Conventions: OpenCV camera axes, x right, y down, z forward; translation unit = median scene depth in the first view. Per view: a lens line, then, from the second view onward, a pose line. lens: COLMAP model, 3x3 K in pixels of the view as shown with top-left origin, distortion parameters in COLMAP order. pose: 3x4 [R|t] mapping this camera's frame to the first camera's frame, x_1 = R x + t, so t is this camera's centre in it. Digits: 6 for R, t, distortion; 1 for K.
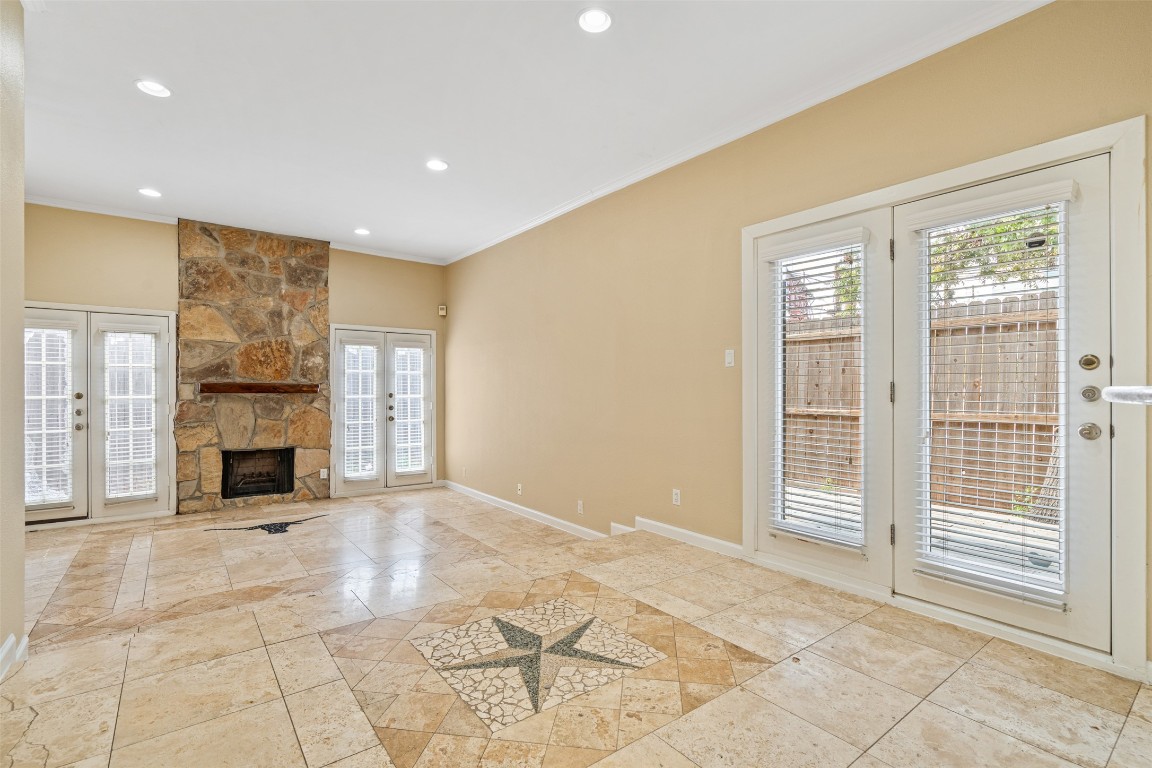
lens RADIAL K [[532.7, 0, 579.1], [0, 532.7, 390.7], [0, 0, 1]] dist [-0.000528, 0.000438]
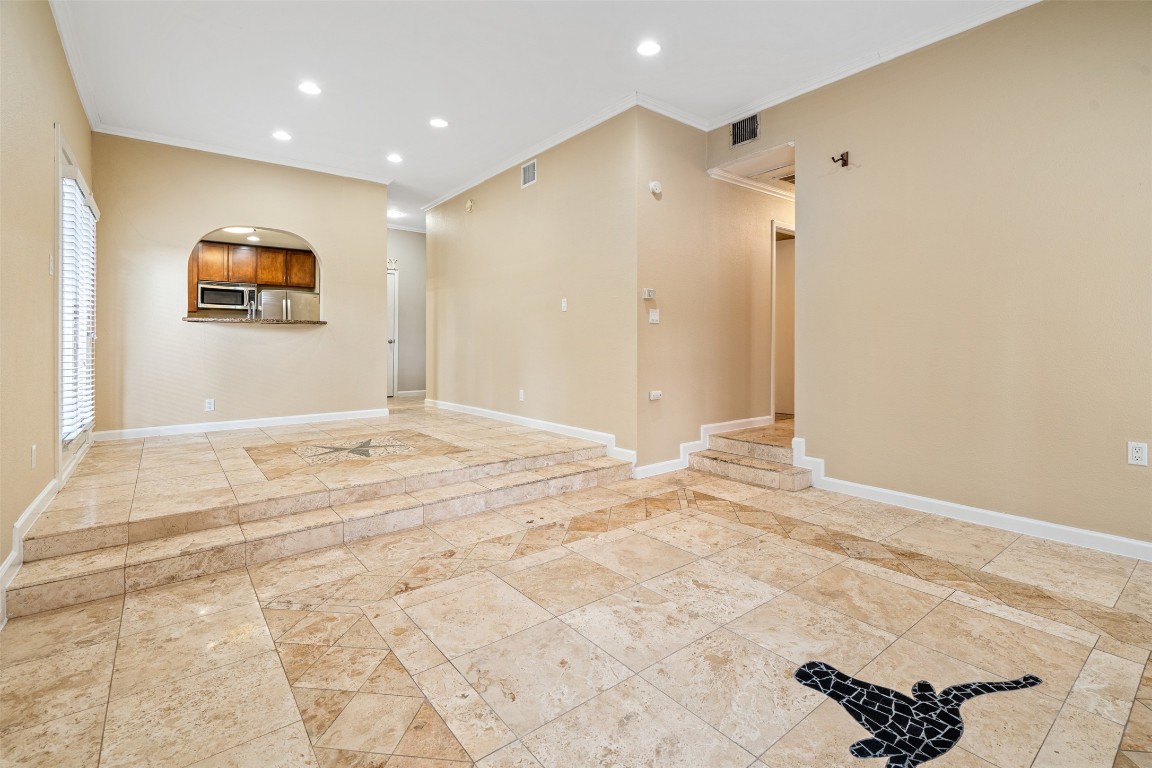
lens RADIAL K [[520.4, 0, 569.7], [0, 520.4, 339.3], [0, 0, 1]] dist [-0.001730, -0.000108]
pose [[-0.999993, -0.003131, -0.001796, -0.823173], [-0.003125, 0.999989, -0.003638, 0.089012], [0.001808, -0.003632, -0.999992, 2.784484]]
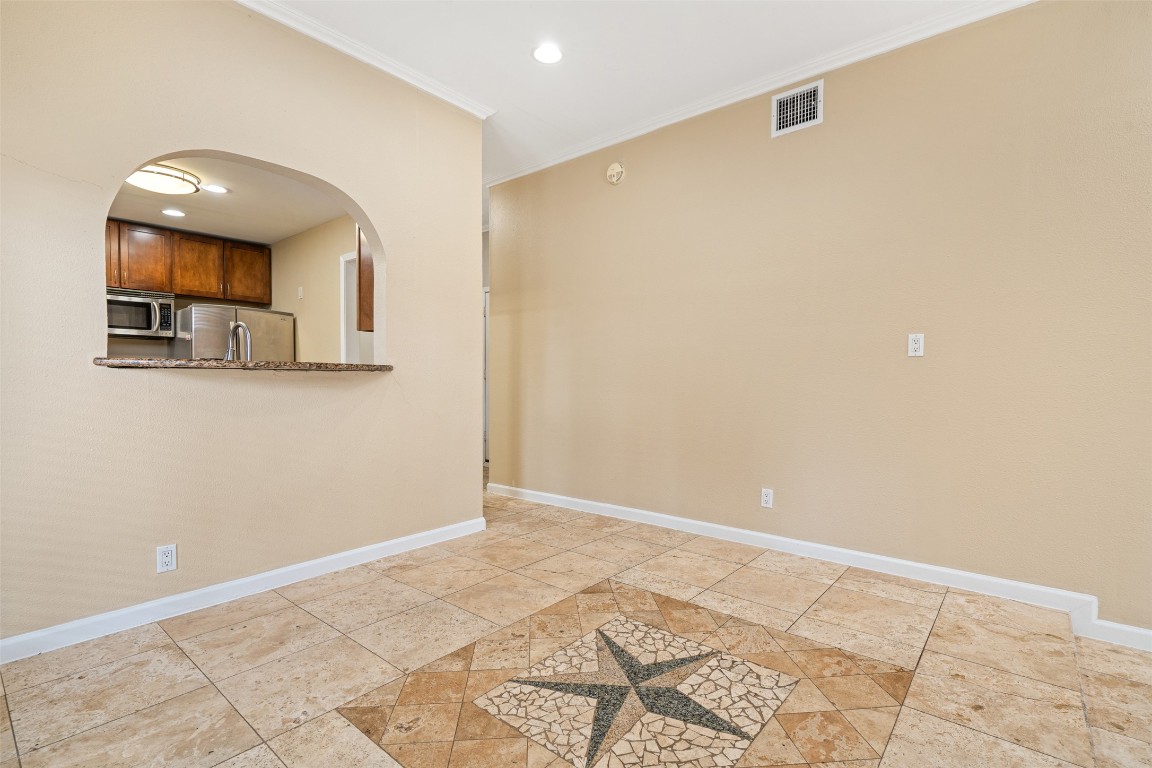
lens RADIAL K [[532.7, 0, 579.1], [0, 532.7, 390.7], [0, 0, 1]] dist [-0.000528, 0.000438]
pose [[-0.977645, -0.004138, -0.210220, 0.171281], [-0.010286, 0.999550, 0.028164, 0.018001], [0.210009, 0.029697, -0.977248, 1.679298]]
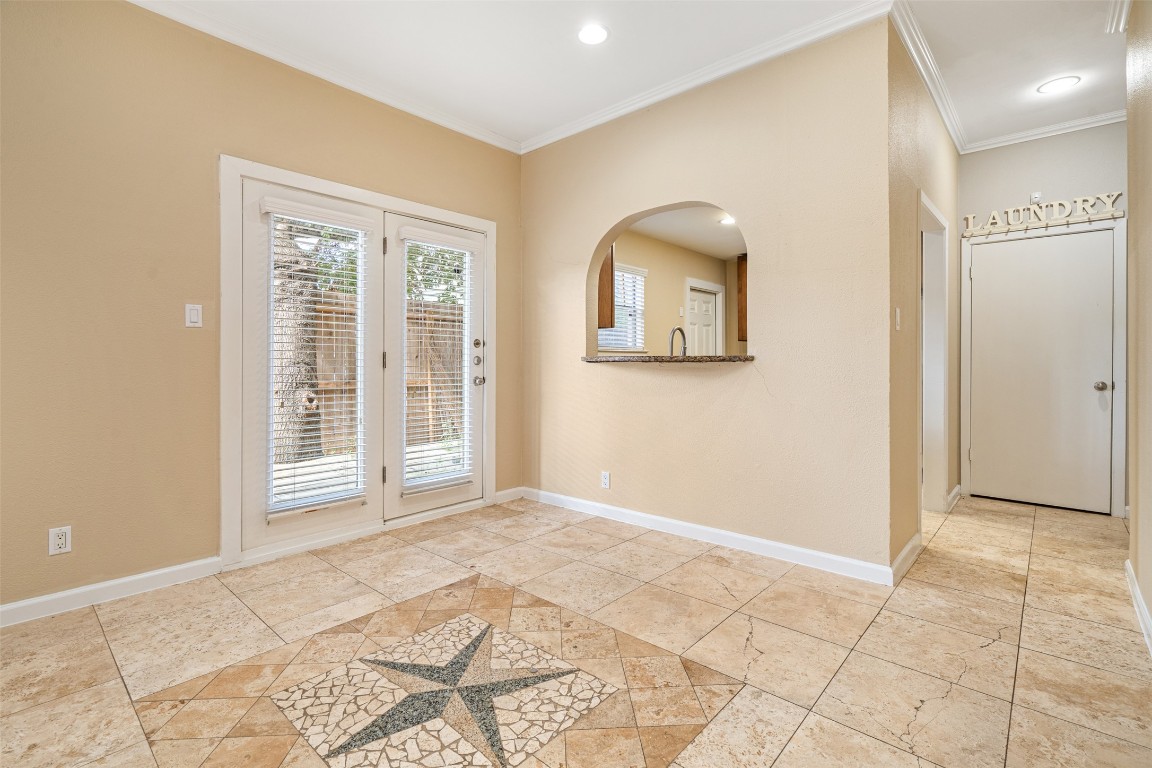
lens RADIAL K [[522.0, 0, 585.7], [0, 522.0, 365.6], [0, 0, 1]] dist [-0.005605, 0.000078]
pose [[-0.196094, -0.006371, 0.980564, -0.819230], [0.004292, 0.999964, 0.007355, 0.010245], [-0.980576, 0.005651, -0.196060, 0.914059]]
